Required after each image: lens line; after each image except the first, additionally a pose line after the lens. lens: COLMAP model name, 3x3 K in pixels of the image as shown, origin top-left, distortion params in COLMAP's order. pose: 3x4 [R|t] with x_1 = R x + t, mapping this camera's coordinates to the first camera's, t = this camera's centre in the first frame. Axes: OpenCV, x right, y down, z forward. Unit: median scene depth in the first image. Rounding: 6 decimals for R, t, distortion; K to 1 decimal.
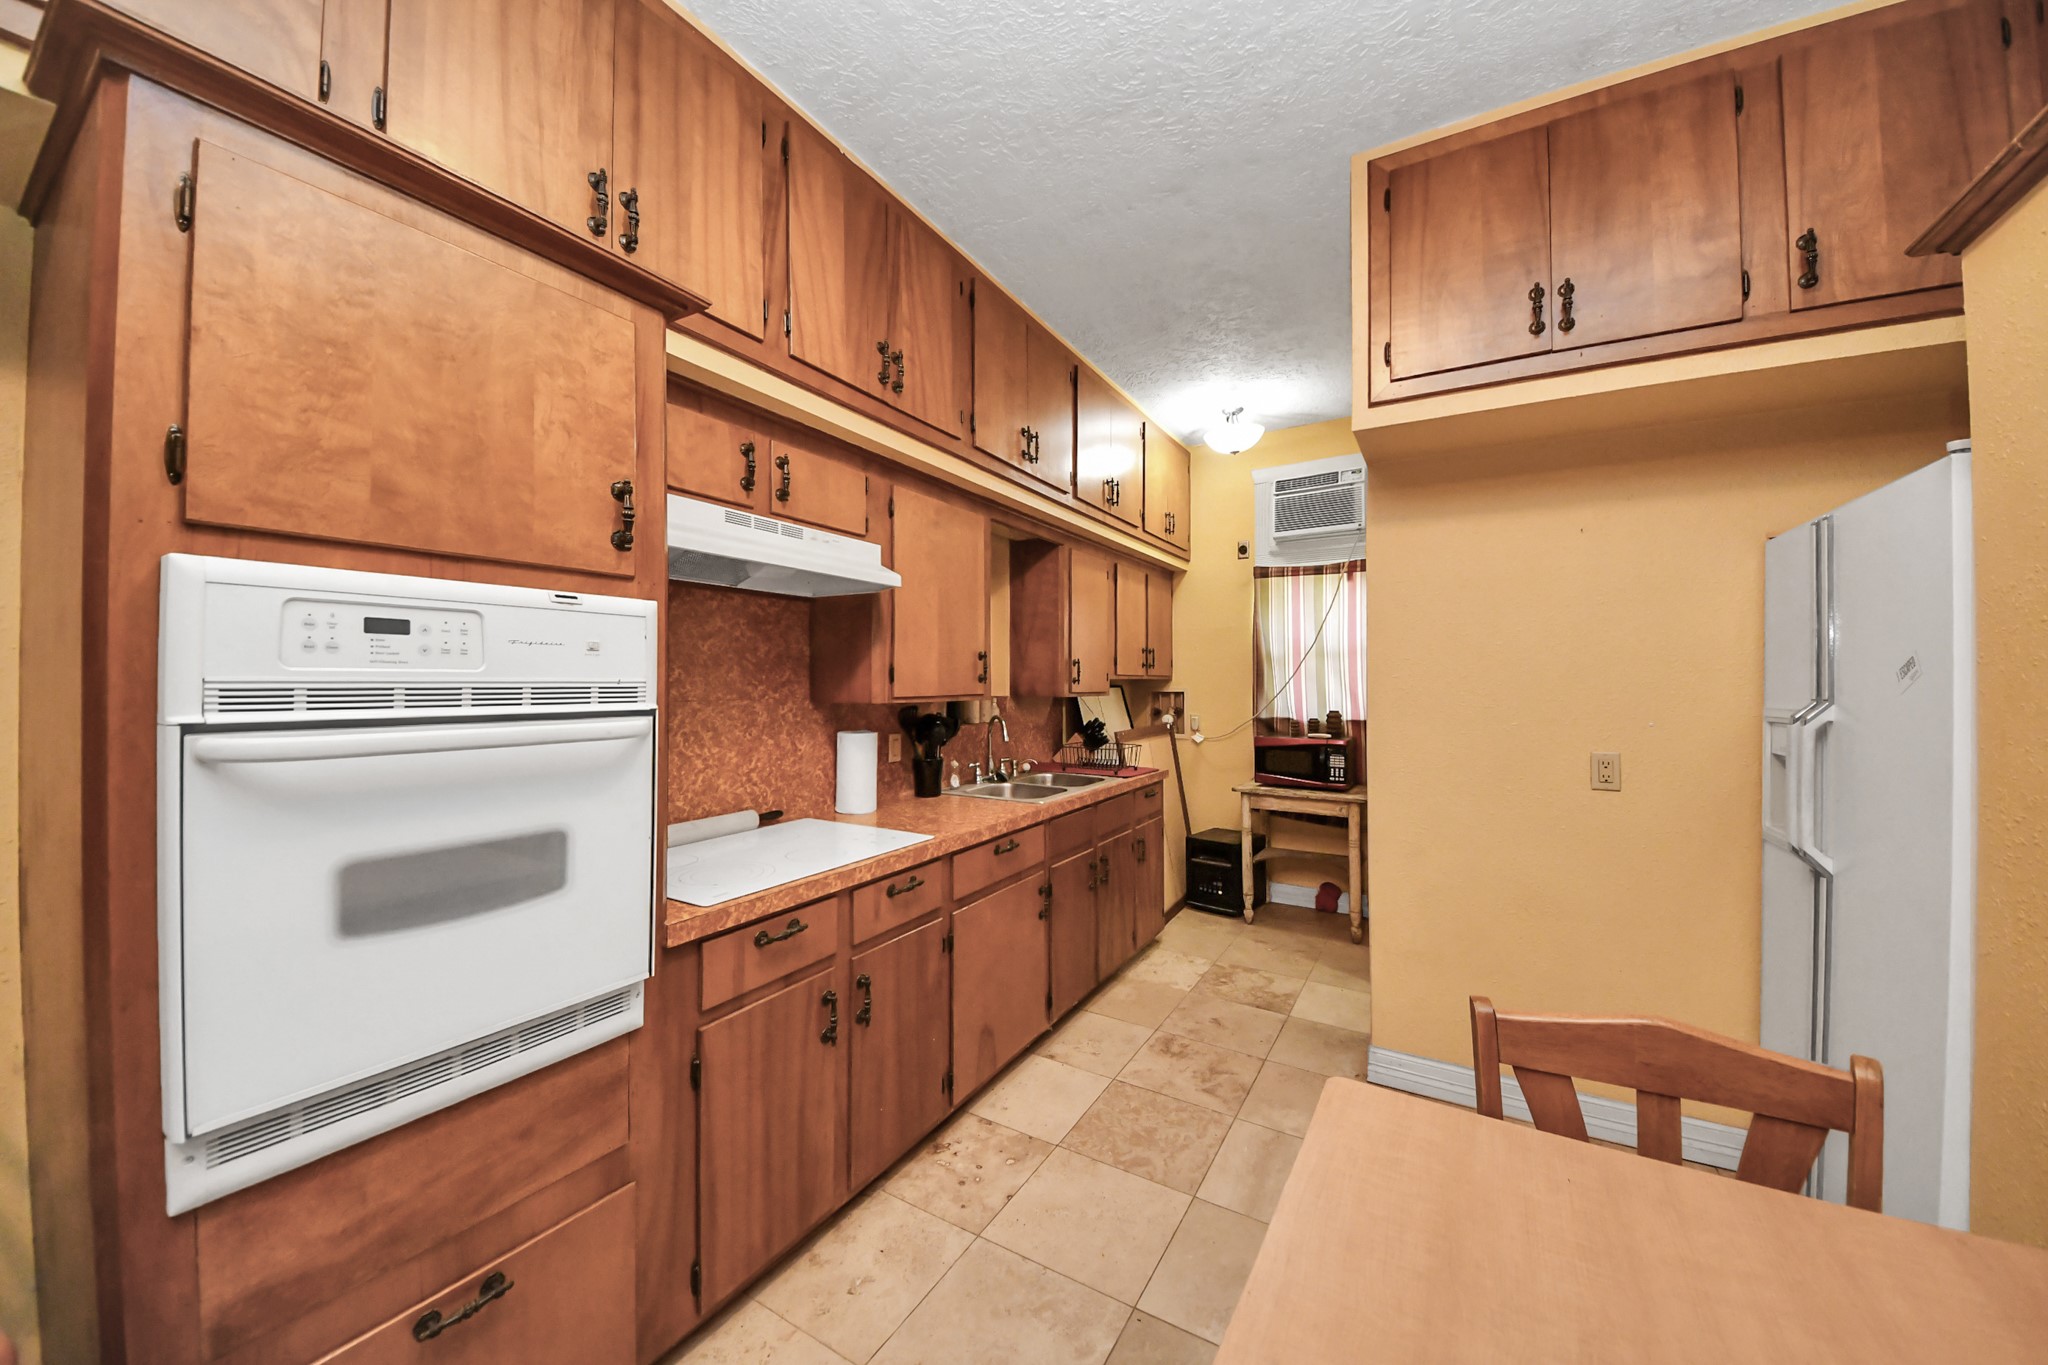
lens RADIAL K [[744.6, 0, 1014.6], [0, 744.6, 670.8], [0, 0, 1]] dist [0.000567, 0.000008]
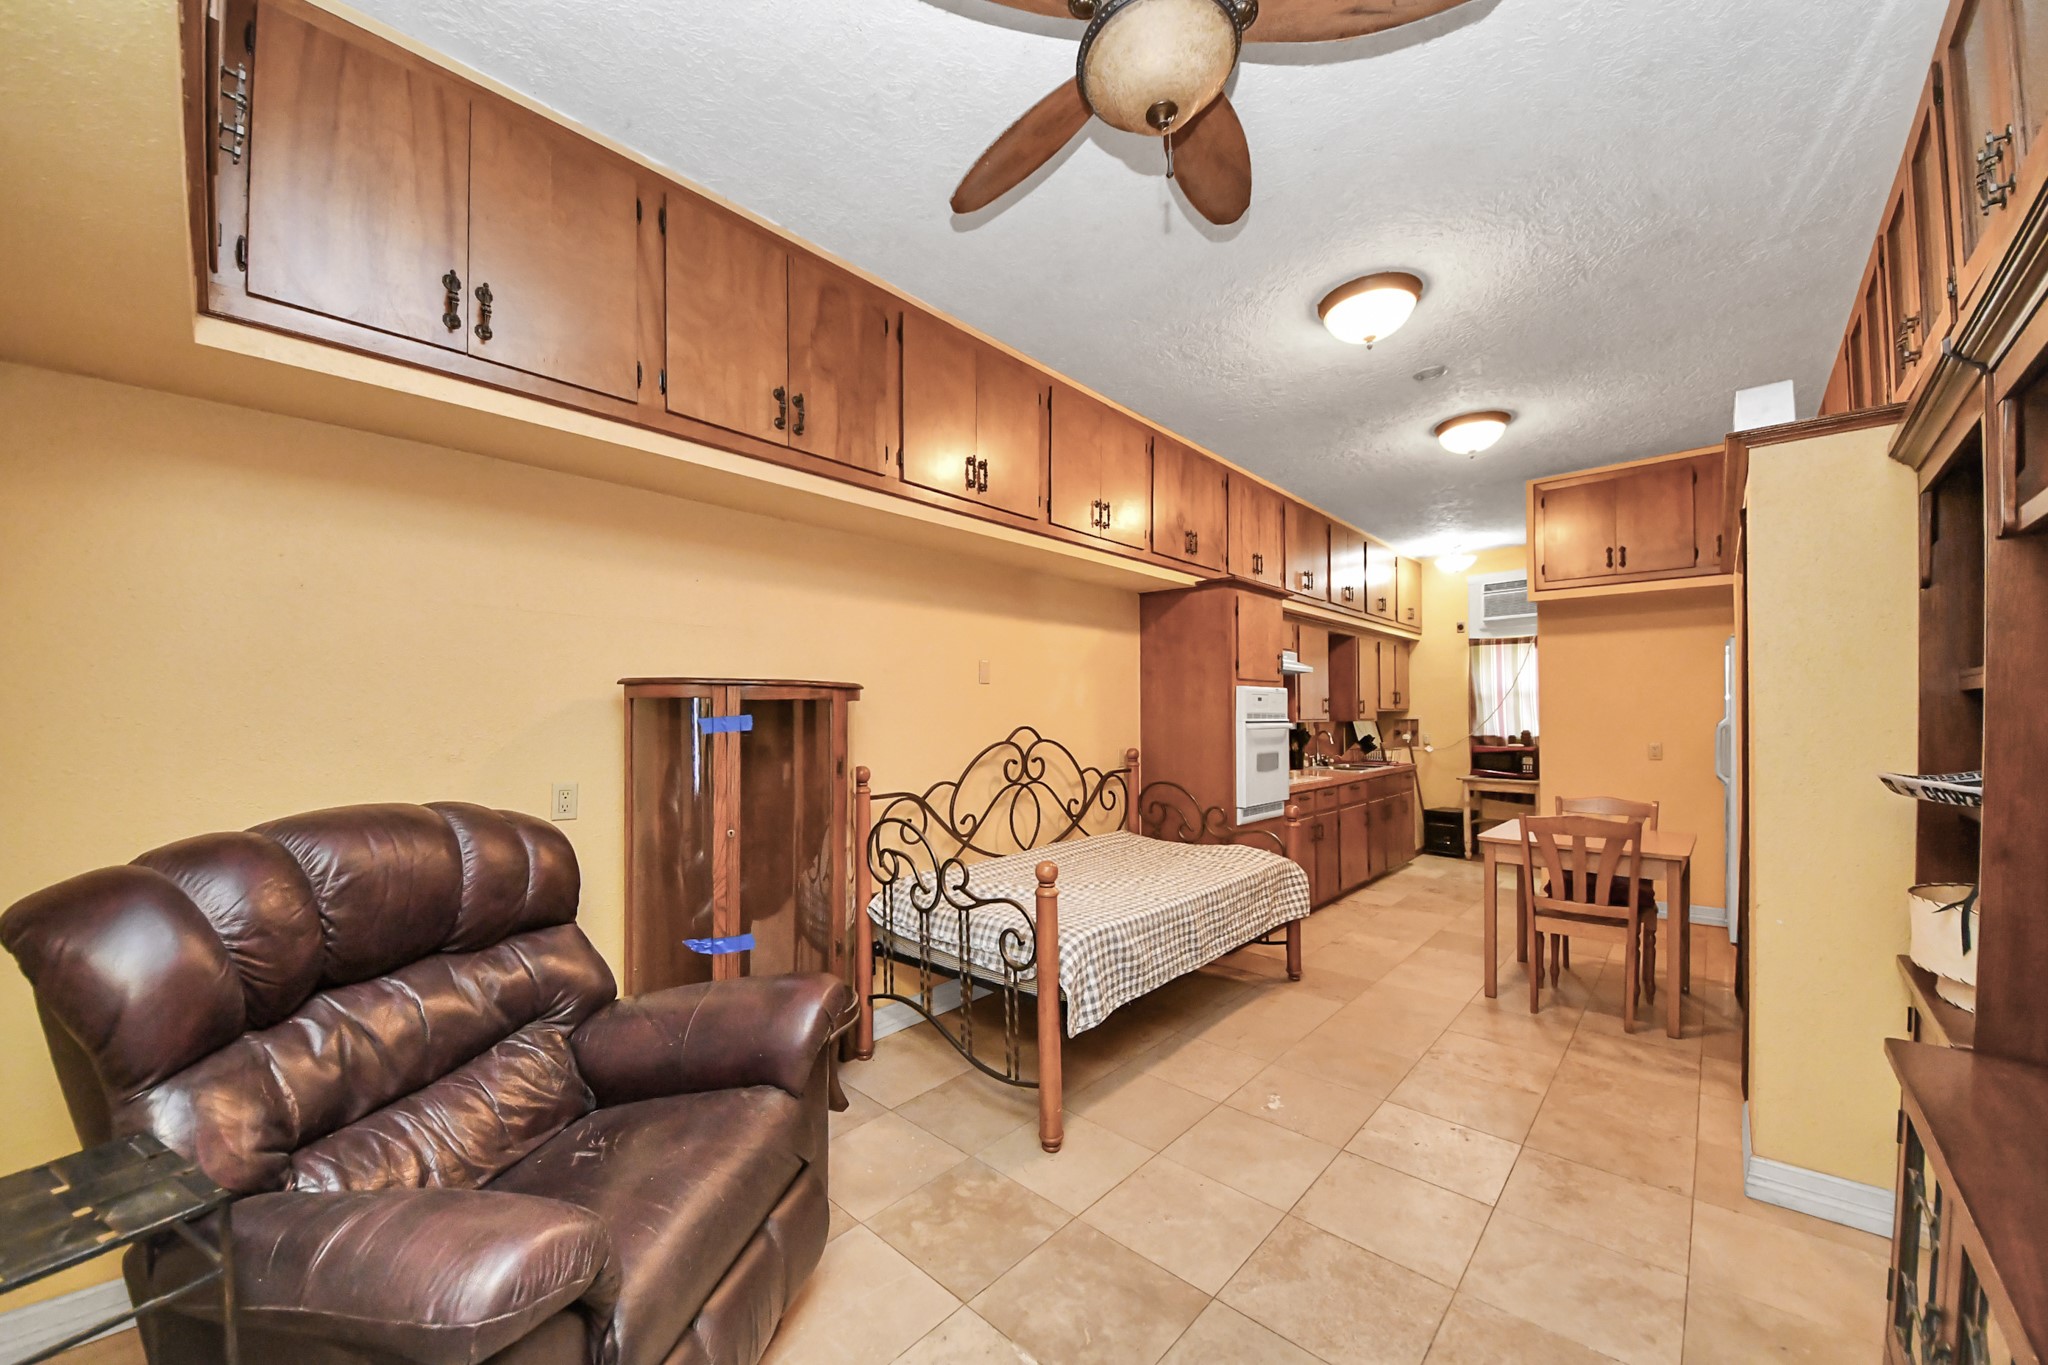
lens RADIAL K [[744.6, 0, 1026.8], [0, 744.6, 697.7], [0, 0, 1]] dist [0.000567, 0.000008]
pose [[0.980145, -0.003310, -0.198254, -0.297152], [0.001057, 0.999934, -0.011468, 0.000534], [0.198279, 0.011030, 0.980084, -0.762411]]
